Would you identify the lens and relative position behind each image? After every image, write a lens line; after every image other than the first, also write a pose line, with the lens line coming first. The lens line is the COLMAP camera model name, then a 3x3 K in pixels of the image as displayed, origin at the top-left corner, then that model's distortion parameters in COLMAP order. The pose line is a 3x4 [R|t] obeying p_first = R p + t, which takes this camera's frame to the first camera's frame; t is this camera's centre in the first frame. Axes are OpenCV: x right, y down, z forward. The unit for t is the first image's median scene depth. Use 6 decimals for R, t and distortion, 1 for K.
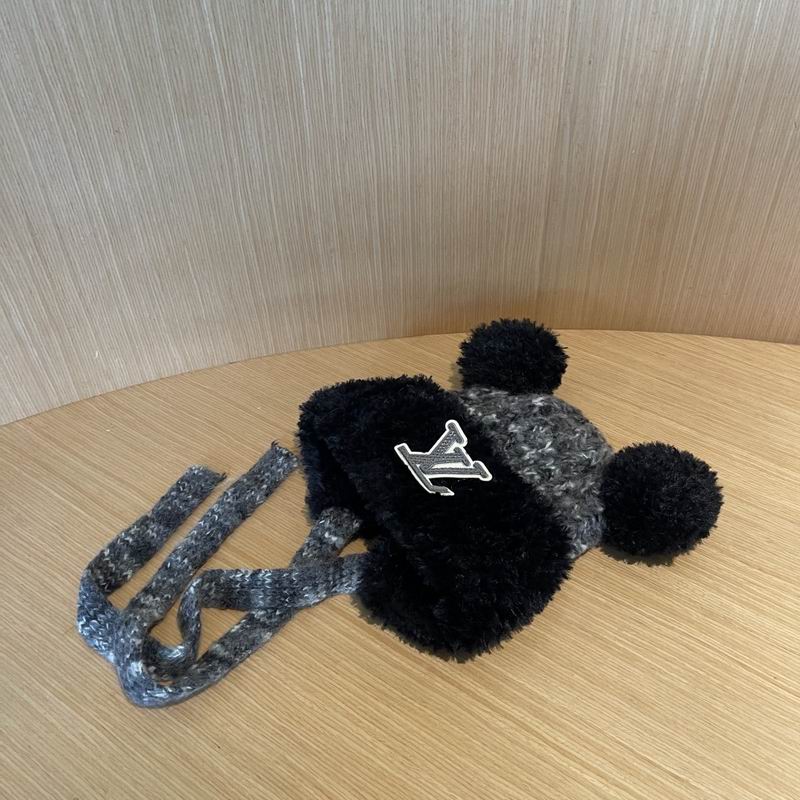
lens RADIAL K [[819.5, 0, 395.9], [0, 819.5, 399.6], [0, 0, 1]] dist [0.022769, 0.000000]
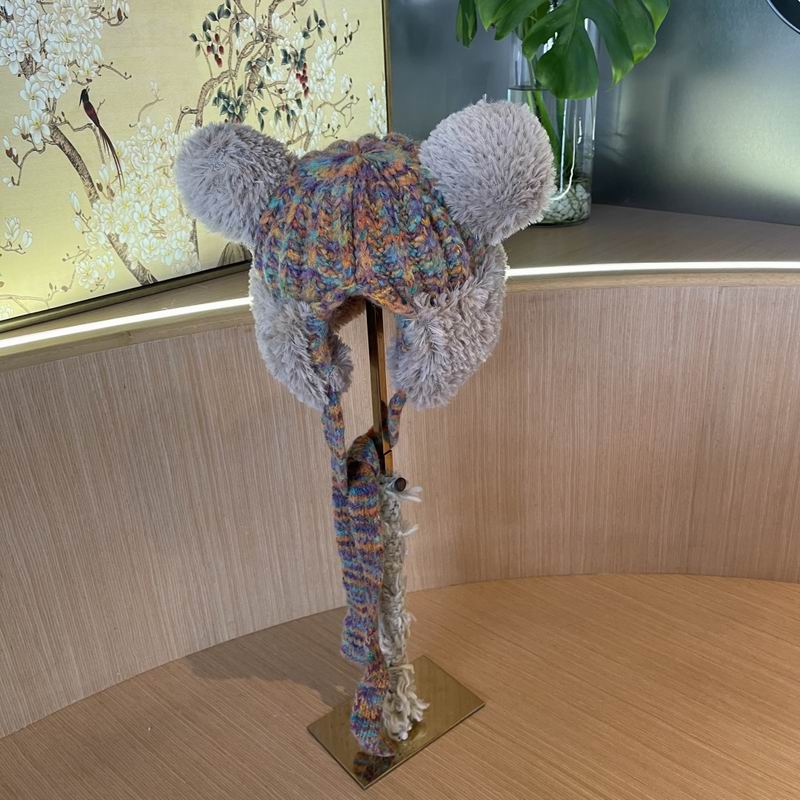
lens RADIAL K [[819.5, 0, 406.9], [0, 819.5, 410.2], [0, 0, 1]] dist [0.022769, 0.000000]
pose [[0.992193, 0.030742, -0.120864, -0.146261], [-0.066990, 0.948833, -0.308591, 0.121073], [0.105193, 0.314279, 0.943485, -0.432947]]
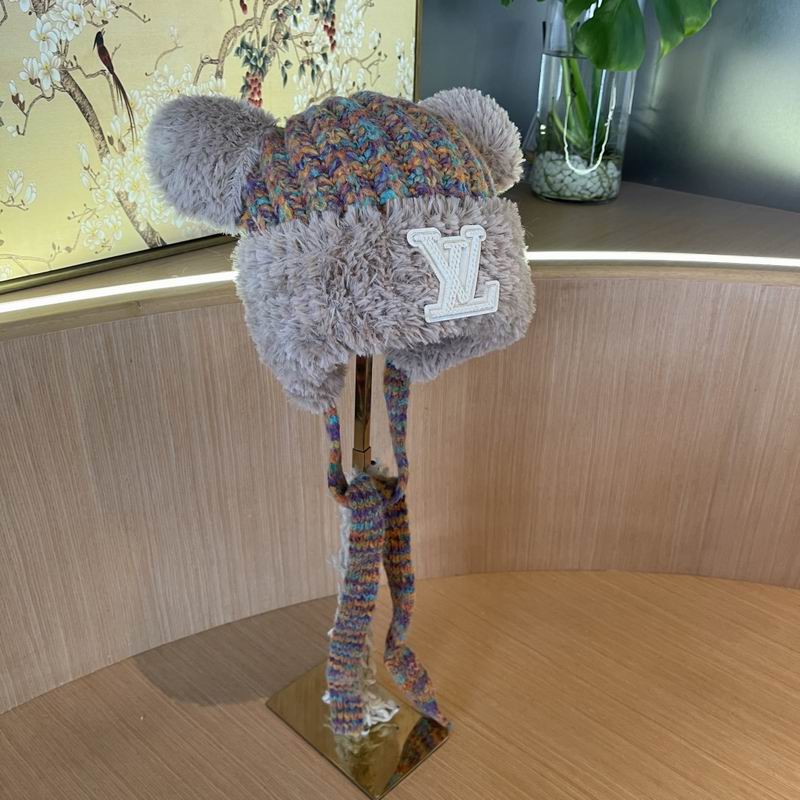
lens RADIAL K [[819.5, 0, 399.3], [0, 819.5, 402.5], [0, 0, 1]] dist [0.022769, 0.000000]
pose [[0.991592, 0.089848, -0.093129, -0.232957], [-0.111448, 0.958681, -0.261742, 0.050493], [0.065764, 0.269921, 0.960634, -0.386976]]
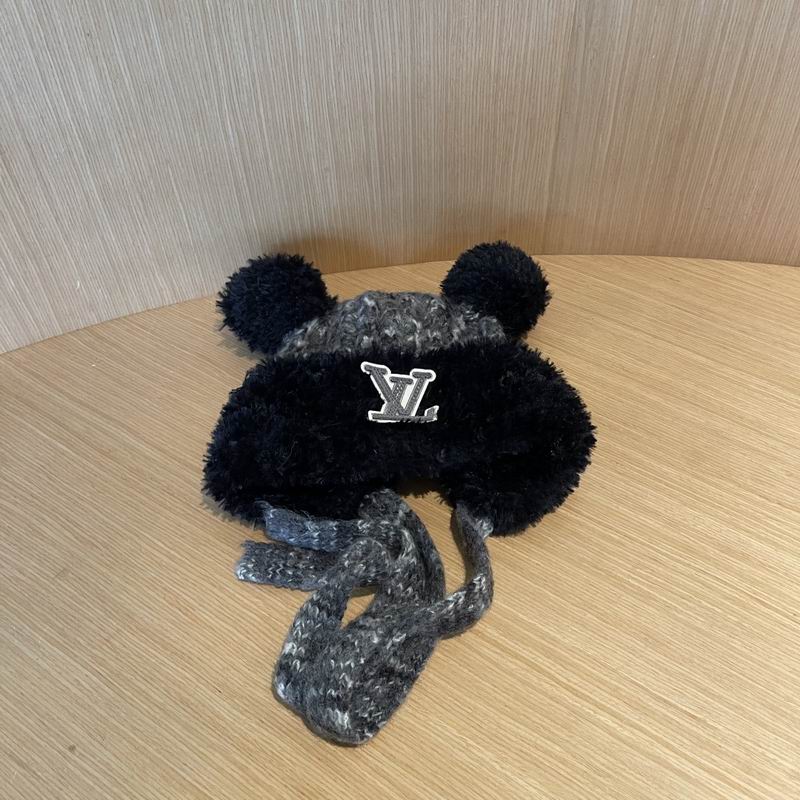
lens RADIAL K [[819.5, 0, 397.3], [0, 819.5, 405.8], [0, 0, 1]] dist [0.022769, 0.000000]
pose [[0.999928, -0.008905, 0.008072, -0.009050], [0.008170, 0.996191, 0.086819, 0.004980], [-0.008814, -0.086747, 0.996191, 0.052419]]
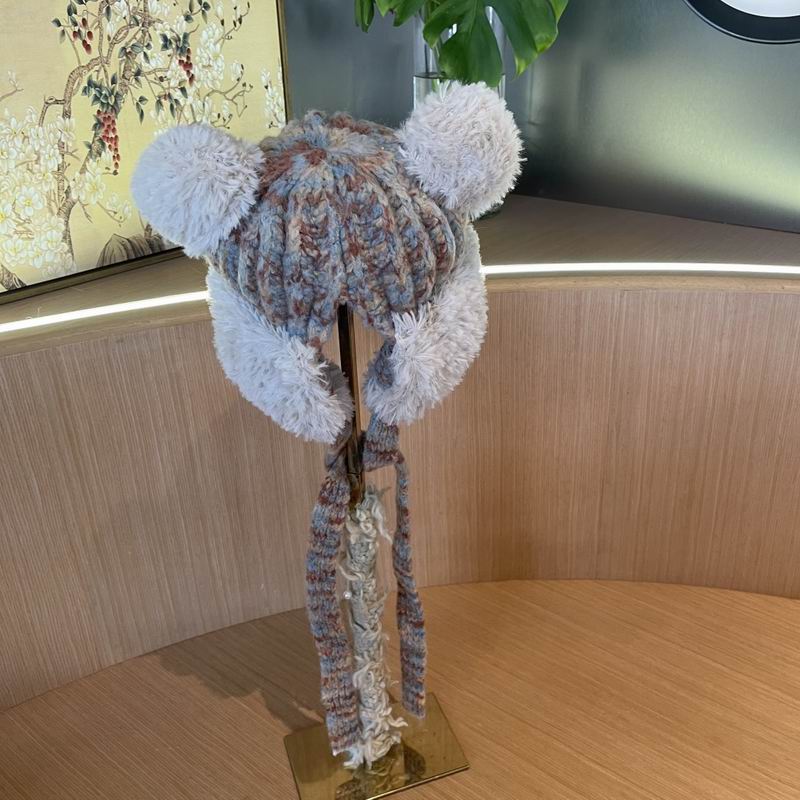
lens RADIAL K [[819.5, 0, 406.7], [0, 819.5, 396.6], [0, 0, 1]] dist [0.022769, 0.000000]
pose [[0.997478, 0.022836, -0.067199, -0.052952], [-0.041500, 0.955757, -0.291216, 0.031622], [0.057576, 0.293271, 0.954294, -0.381727]]
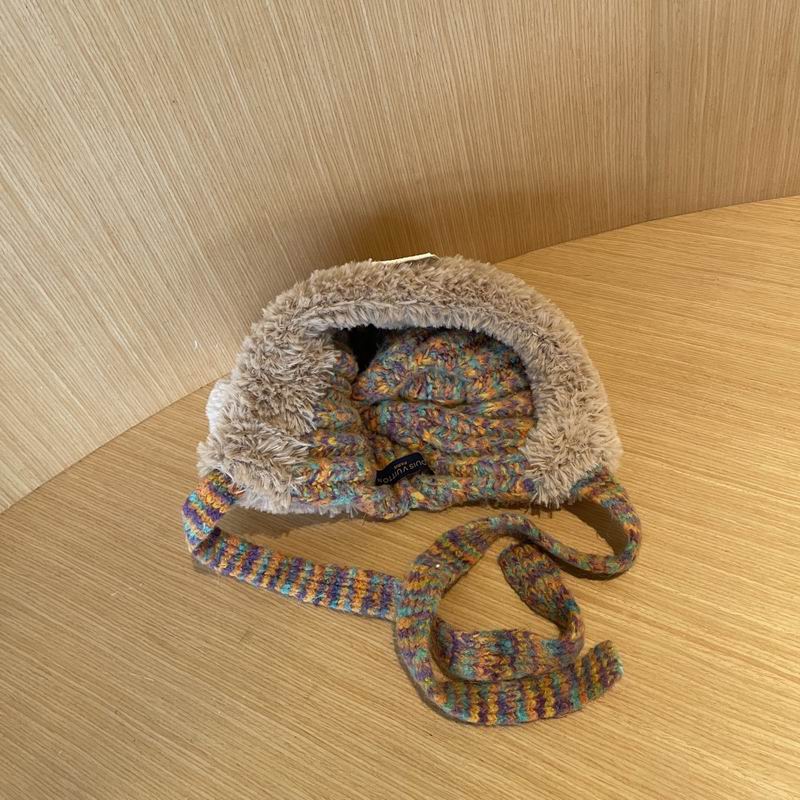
lens RADIAL K [[819.5, 0, 400.7], [0, 819.5, 396.2], [0, 0, 1]] dist [0.022769, 0.000000]
pose [[0.979451, -0.187463, -0.074390, -0.081999], [0.193799, 0.976924, 0.089785, -0.039194], [0.055842, -0.102357, 0.993179, 0.076424]]
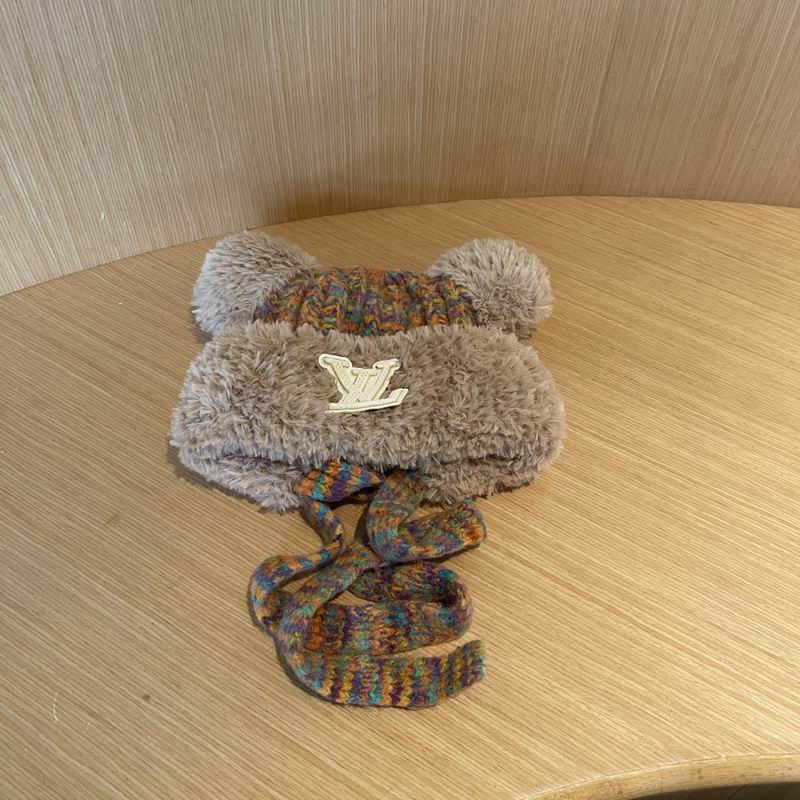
lens RADIAL K [[819.5, 0, 394.7], [0, 819.5, 414.5], [0, 0, 1]] dist [0.022769, 0.000000]
pose [[0.997340, -0.007064, 0.072553, -0.129658], [-0.003947, 0.988600, 0.150514, 0.023116], [-0.072790, -0.150400, 0.985942, 0.085337]]
